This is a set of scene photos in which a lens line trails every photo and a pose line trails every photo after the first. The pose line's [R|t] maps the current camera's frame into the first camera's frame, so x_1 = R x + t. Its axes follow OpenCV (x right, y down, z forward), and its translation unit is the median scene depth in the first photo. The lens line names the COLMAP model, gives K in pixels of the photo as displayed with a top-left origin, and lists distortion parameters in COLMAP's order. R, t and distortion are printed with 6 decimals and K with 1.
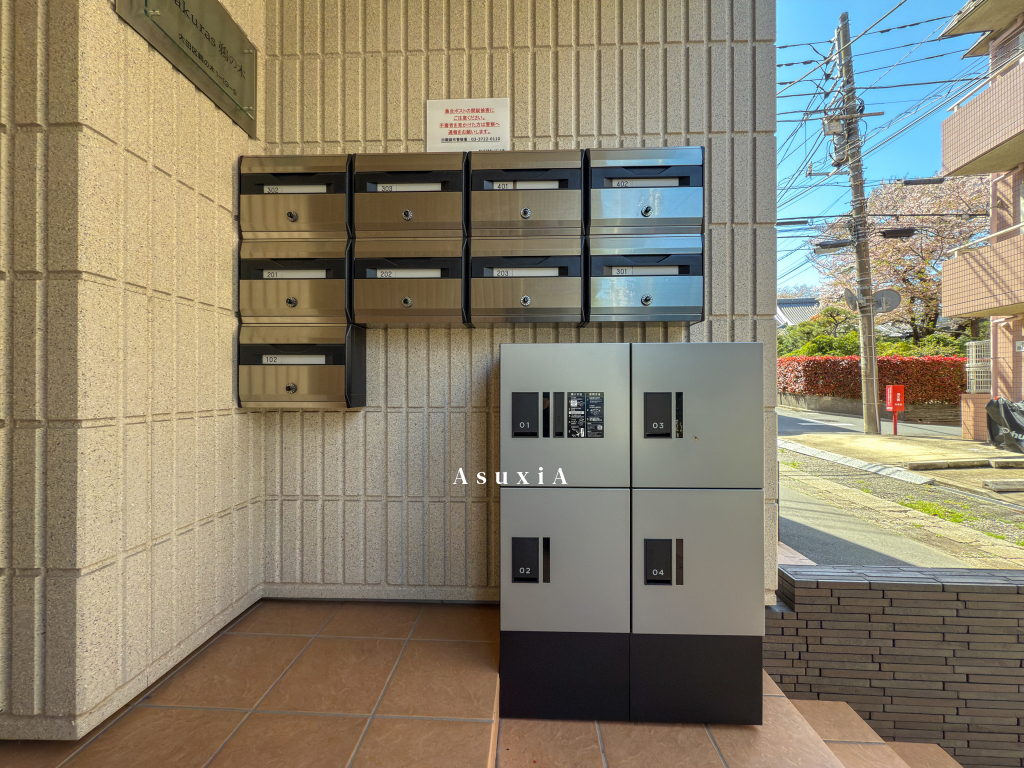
lens RADIAL K [[407.6, 0, 511.0], [0, 407.6, 386.1], [0, 0, 1]] dist [-0.002944, 0.000508]
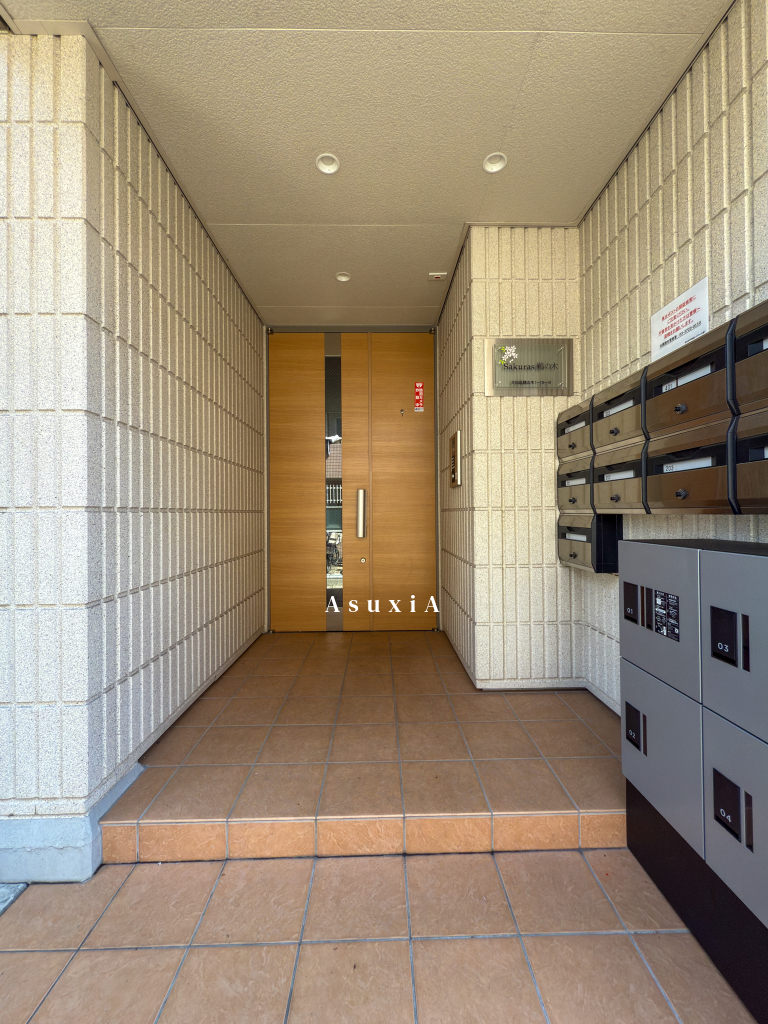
lens RADIAL K [[407.6, 0, 386.6], [0, 407.6, 511.2], [0, 0, 1]] dist [-0.002944, 0.000508]
pose [[0.058140, -0.005837, -0.998291, 0.962085], [0.011831, 0.999917, -0.005158, -0.160970], [0.998238, -0.011511, 0.058204, 0.184496]]
